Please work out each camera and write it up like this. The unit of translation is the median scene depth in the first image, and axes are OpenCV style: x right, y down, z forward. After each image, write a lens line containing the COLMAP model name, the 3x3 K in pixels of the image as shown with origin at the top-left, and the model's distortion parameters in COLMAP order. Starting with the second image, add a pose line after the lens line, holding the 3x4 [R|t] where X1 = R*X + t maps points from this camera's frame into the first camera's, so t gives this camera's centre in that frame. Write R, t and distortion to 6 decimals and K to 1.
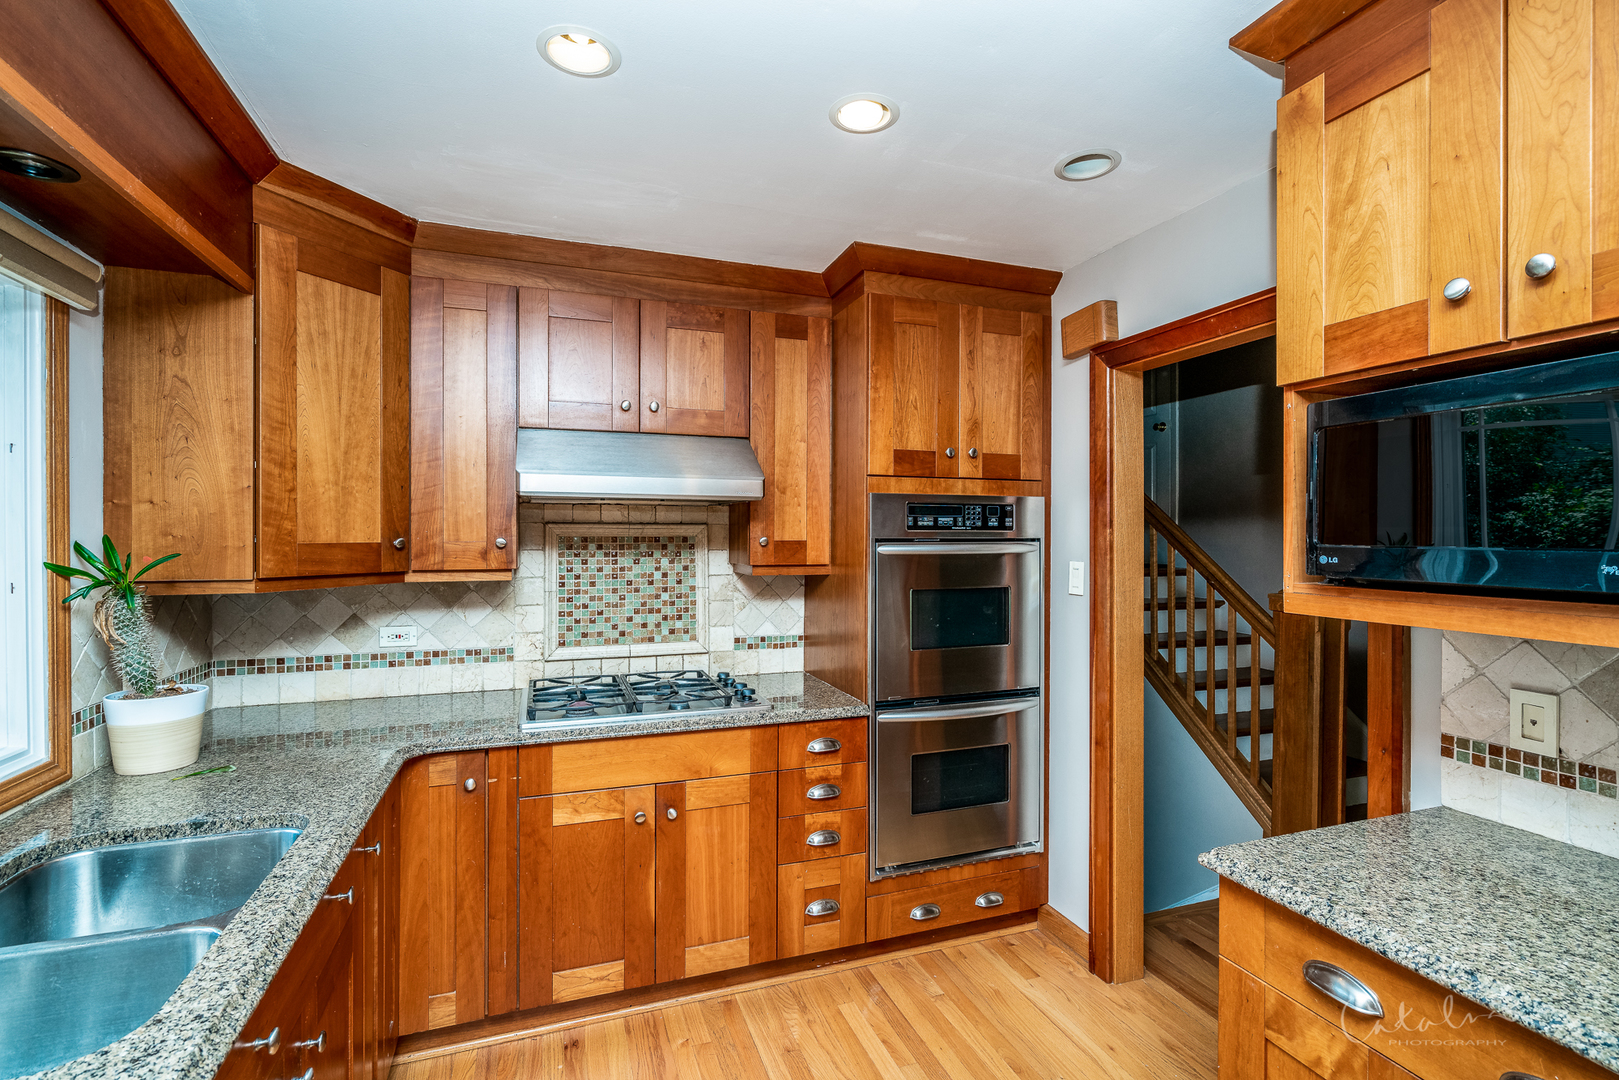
lens RADIAL K [[737.3, 0, 810.0], [0, 737.3, 536.3], [0, 0, 1]] dist [-0.004444, 0.003441]
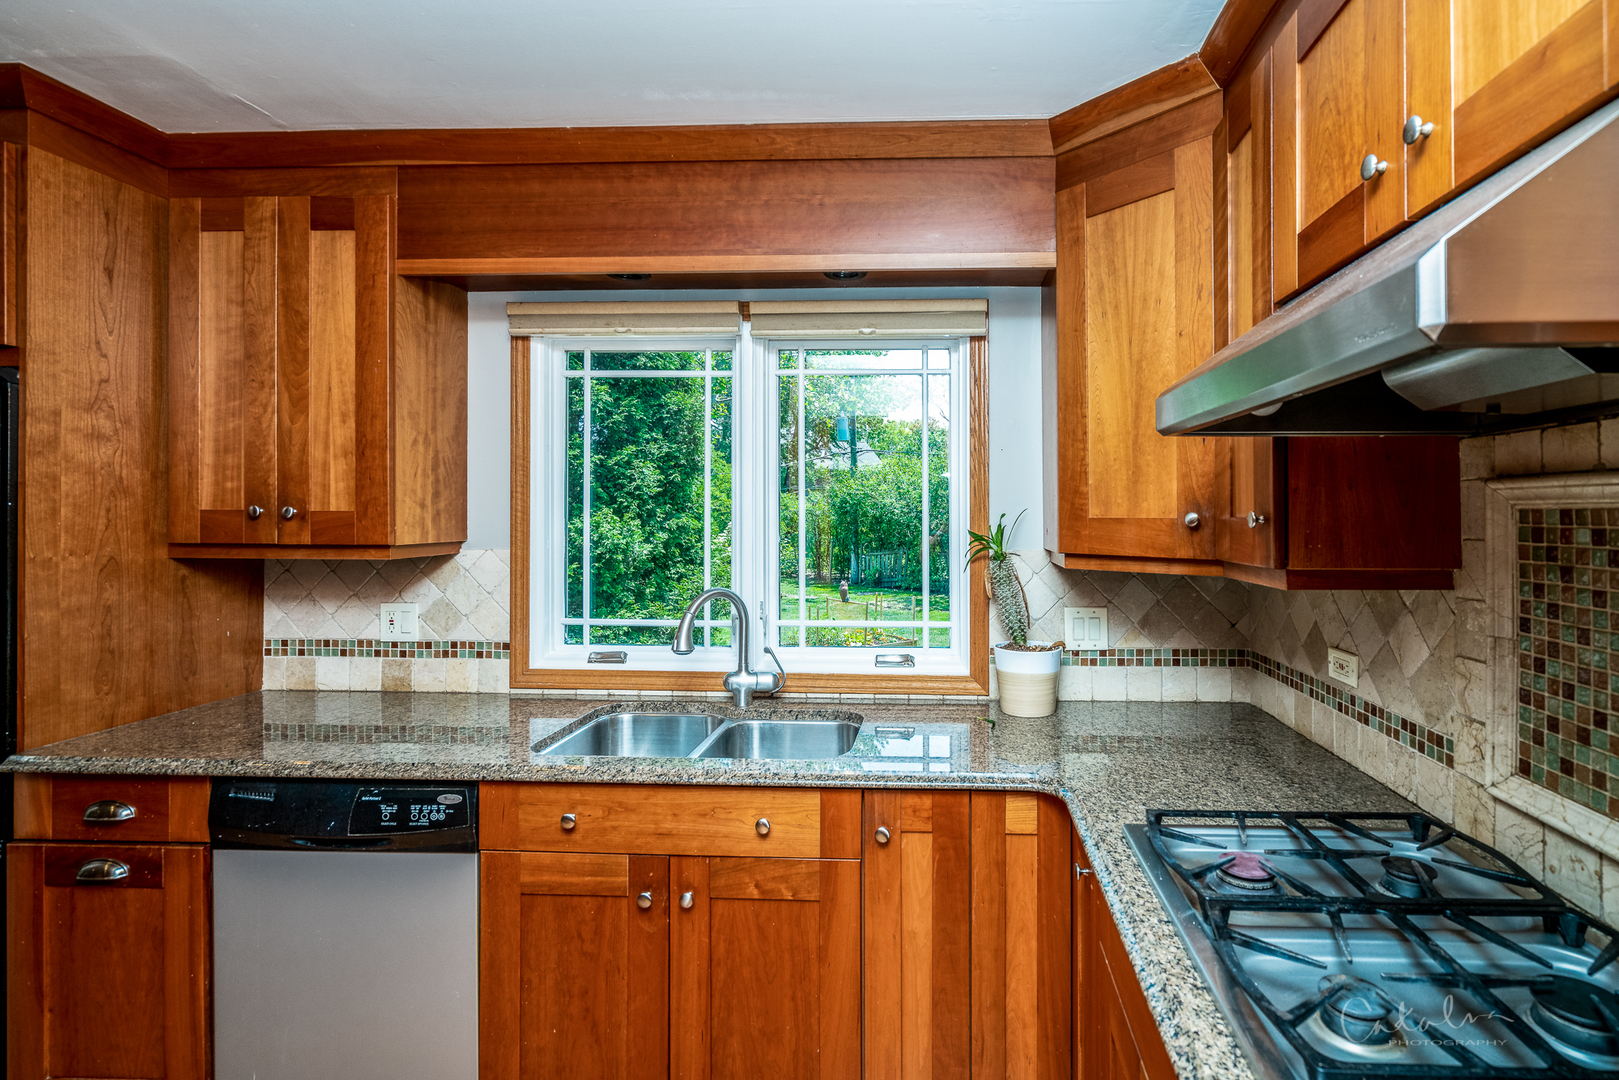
lens RADIAL K [[771.3, 0, 843.6], [0, 771.3, 515.3], [0, 0, 1]] dist [-0.003496, 0.002754]
pose [[-0.412166, -0.000415, -0.911109, 0.250965], [-0.002986, 0.999995, 0.000896, 0.005041], [0.911104, 0.003090, -0.412165, 0.960608]]
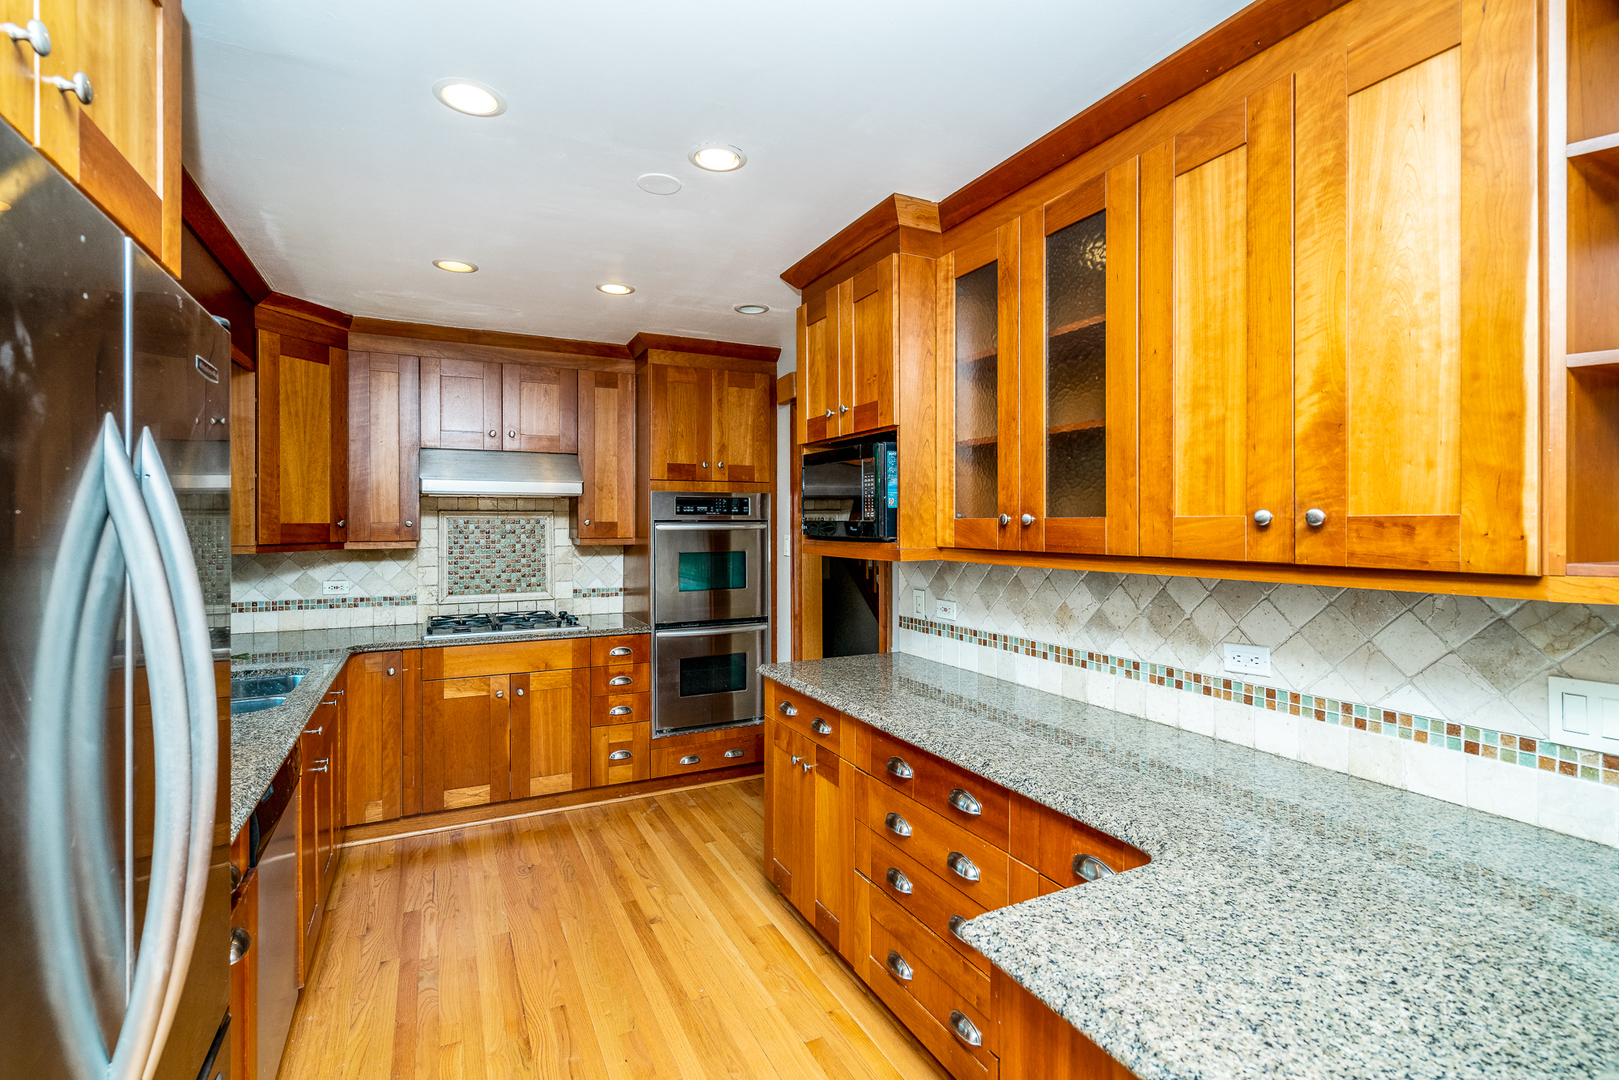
lens RADIAL K [[771.3, 0, 786.2], [0, 771.3, 522.4], [0, 0, 1]] dist [-0.003496, 0.002754]
pose [[0.997050, -0.003066, 0.076693, 0.245091], [0.003064, 0.999995, 0.000148, 0.008522], [-0.076693, 0.000087, 0.997055, -0.670119]]
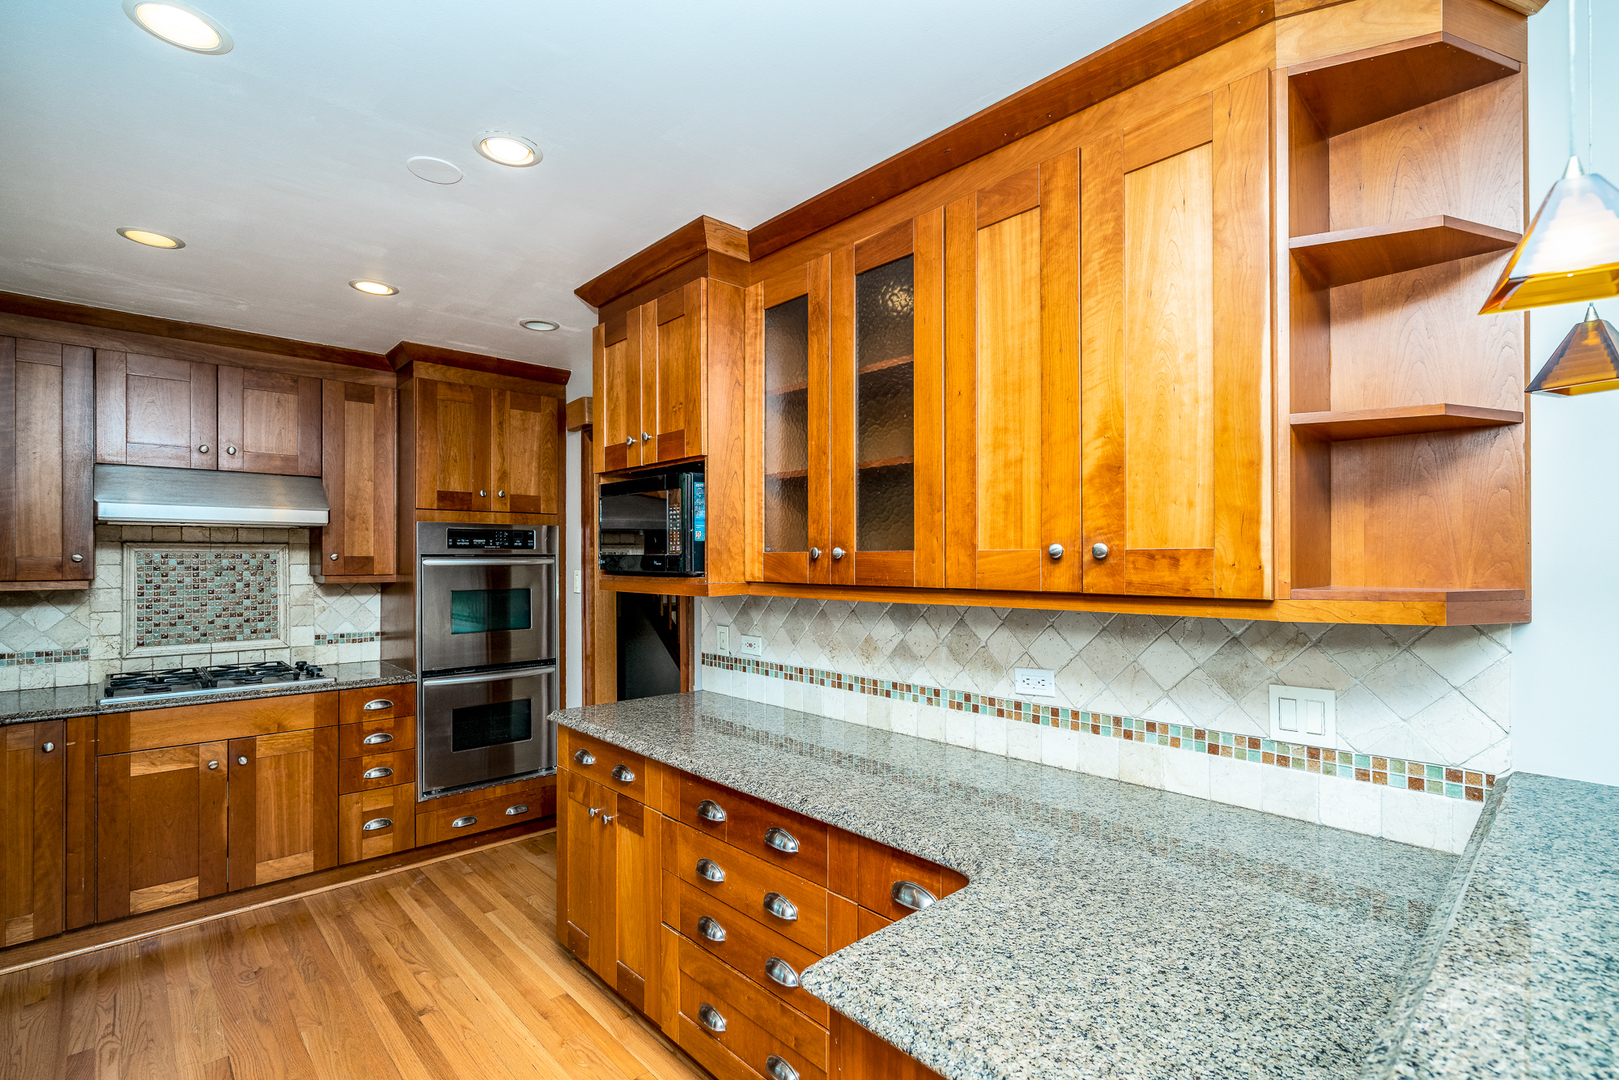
lens RADIAL K [[771.3, 0, 804.9], [0, 771.3, 557.2], [0, 0, 1]] dist [-0.003496, 0.002754]
pose [[0.928200, -0.000847, 0.372080, 0.222062], [0.001627, 0.999997, -0.001781, 0.012209], [-0.372077, 0.002259, 0.928199, -0.627791]]
